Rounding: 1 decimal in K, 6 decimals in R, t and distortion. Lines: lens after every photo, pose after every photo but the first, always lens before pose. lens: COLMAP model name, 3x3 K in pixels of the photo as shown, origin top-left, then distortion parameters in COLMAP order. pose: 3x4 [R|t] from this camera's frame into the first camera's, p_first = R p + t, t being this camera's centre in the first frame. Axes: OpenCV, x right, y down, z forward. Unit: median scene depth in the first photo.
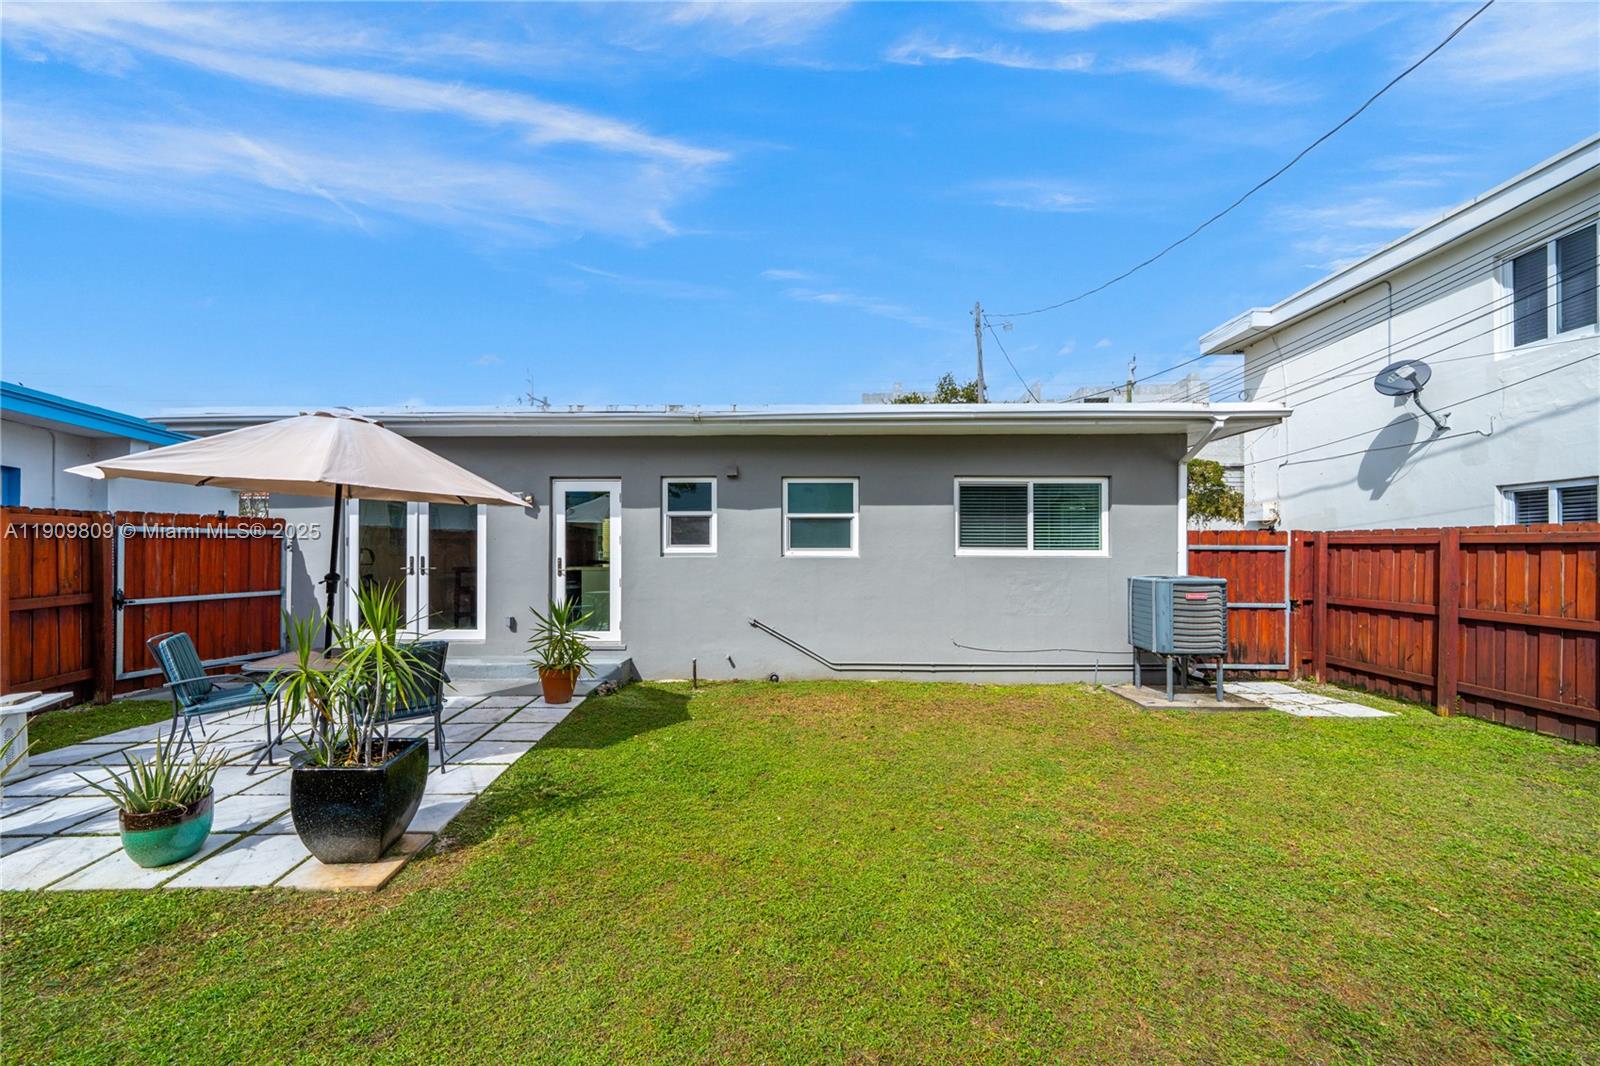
lens RADIAL K [[586.4, 0, 795.8], [0, 586.4, 544.8], [0, 0, 1]] dist [-0.000496, -0.000167]
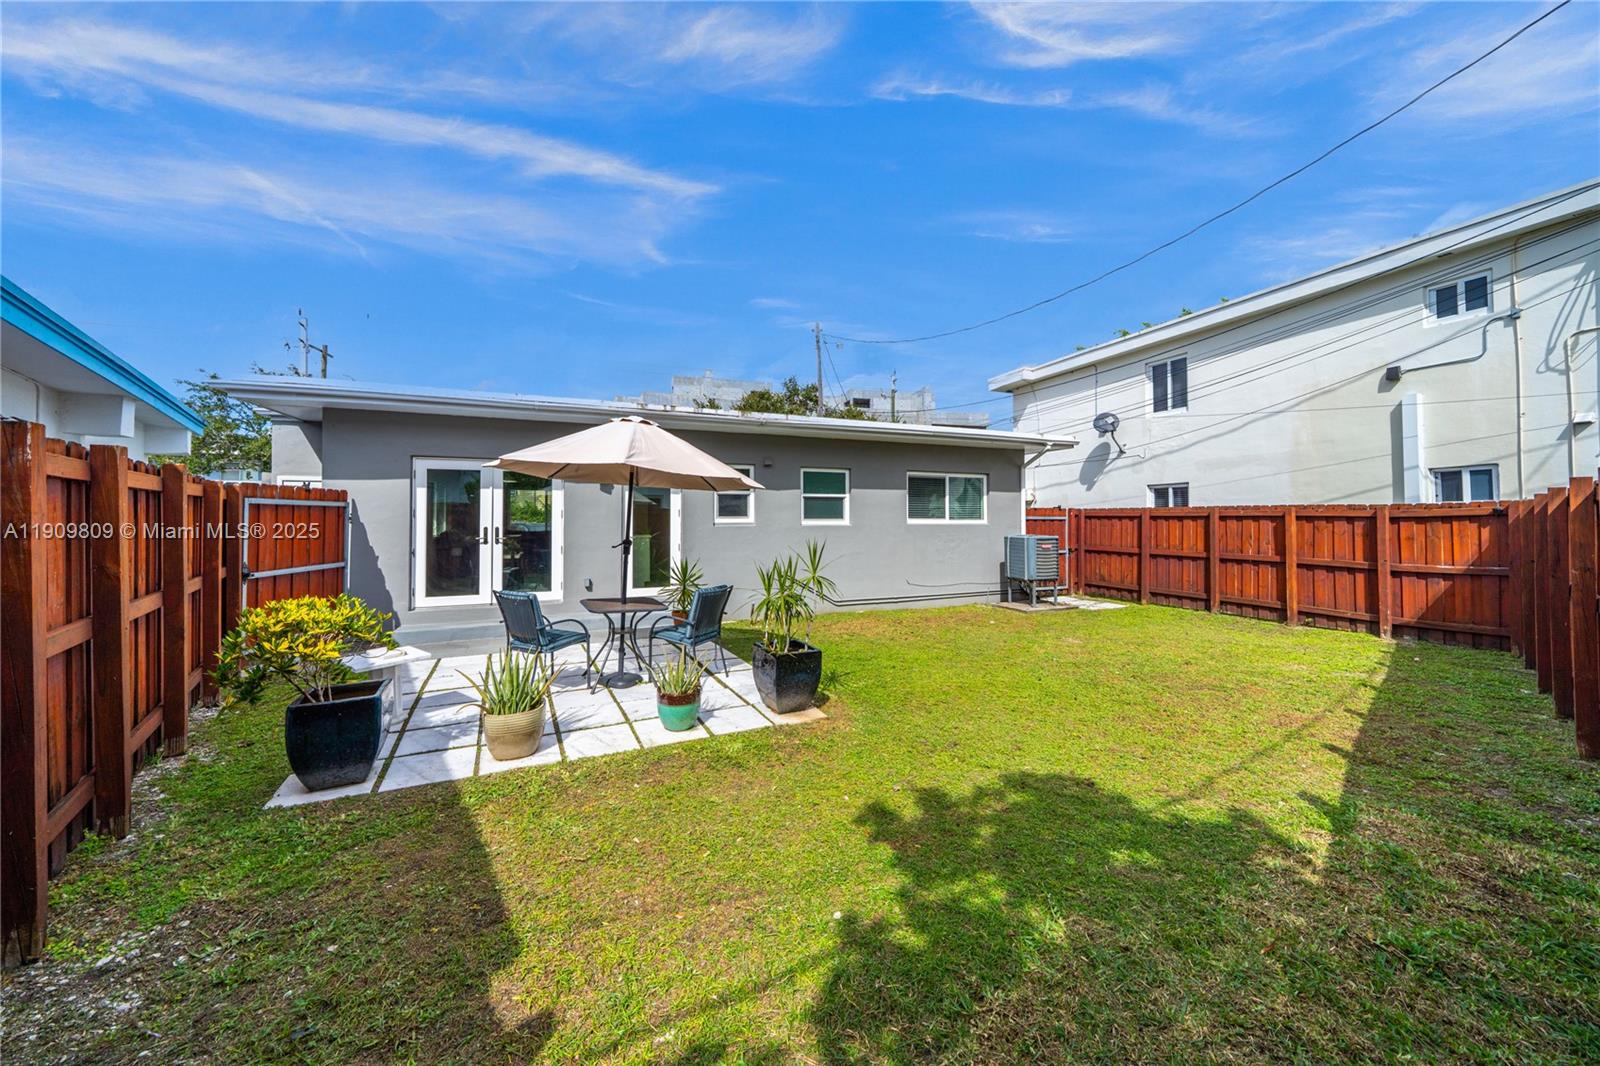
lens RADIAL K [[548.1, 0, 801.4], [0, 548.1, 509.6], [0, 0, 1]] dist [-0.000125, -0.000077]
pose [[0.915235, 0.004992, 0.402891, -0.533092], [-0.001262, 0.999954, -0.009523, -0.004180], [-0.402920, 0.008207, 0.915199, -0.165389]]
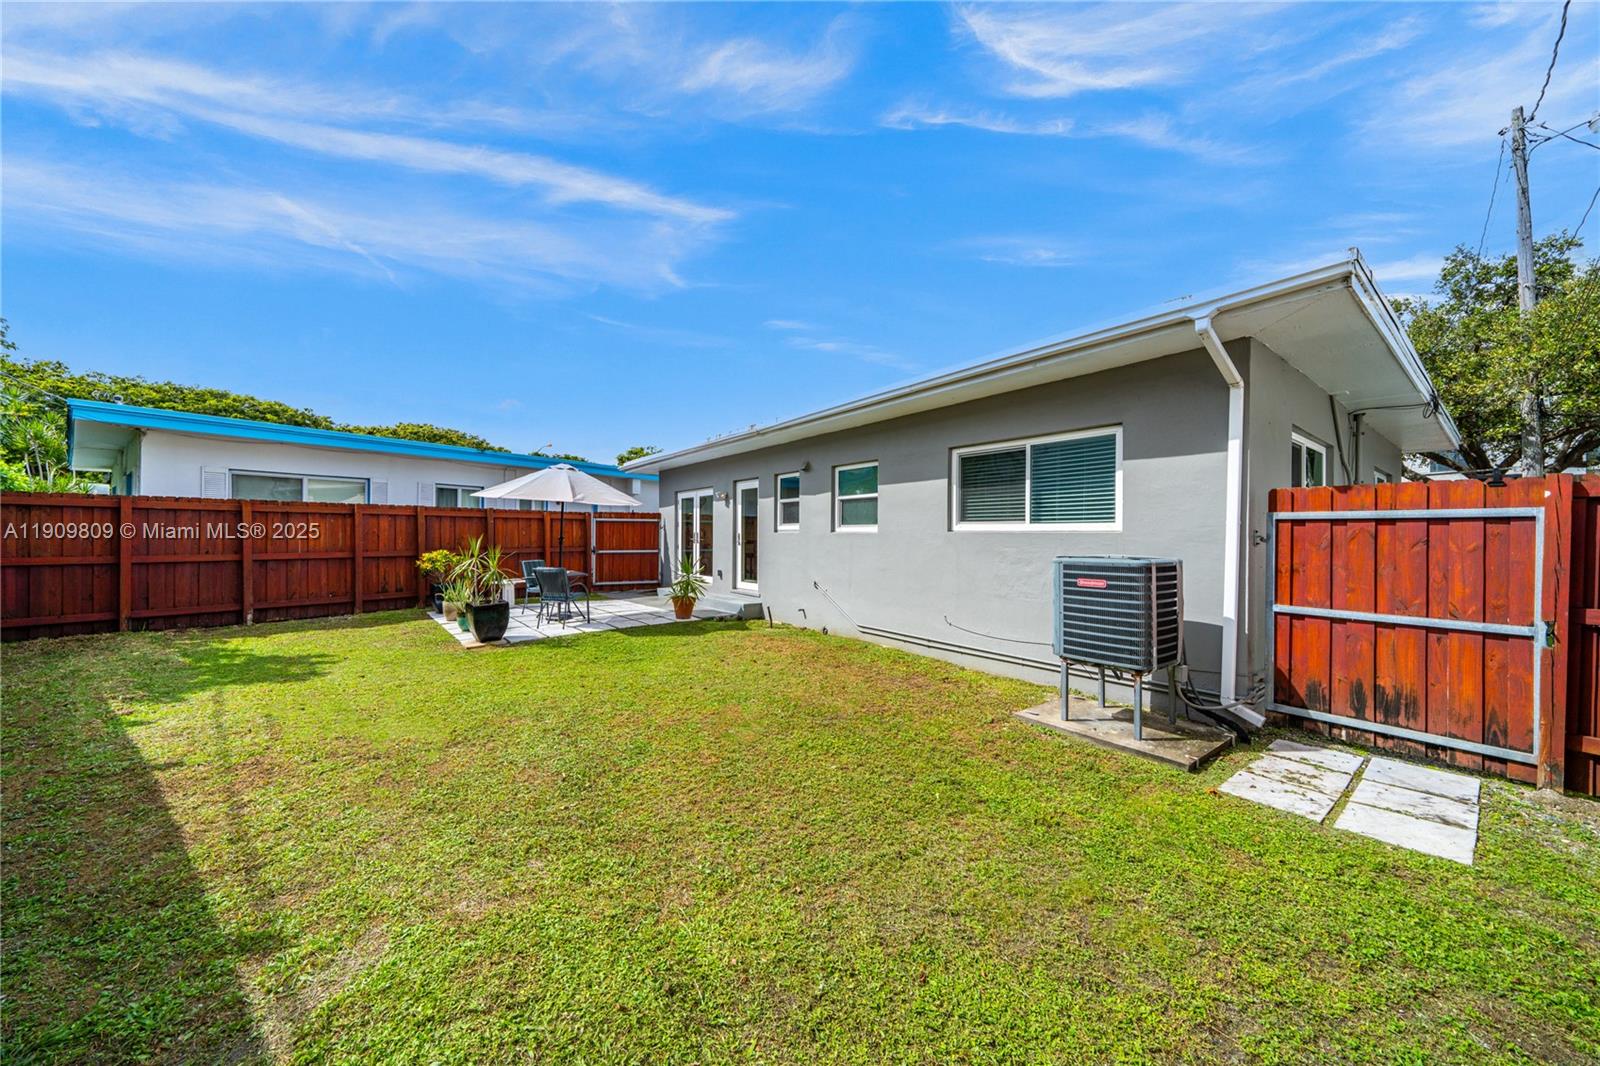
lens RADIAL K [[548.1, 0, 794.2], [0, 548.1, 533.8], [0, 0, 1]] dist [-0.000125, -0.000077]
pose [[0.606242, 0.000390, -0.795280, 0.831354], [0.006661, 0.999962, 0.005568, 0.016784], [0.795252, -0.008672, 0.606217, 0.247571]]
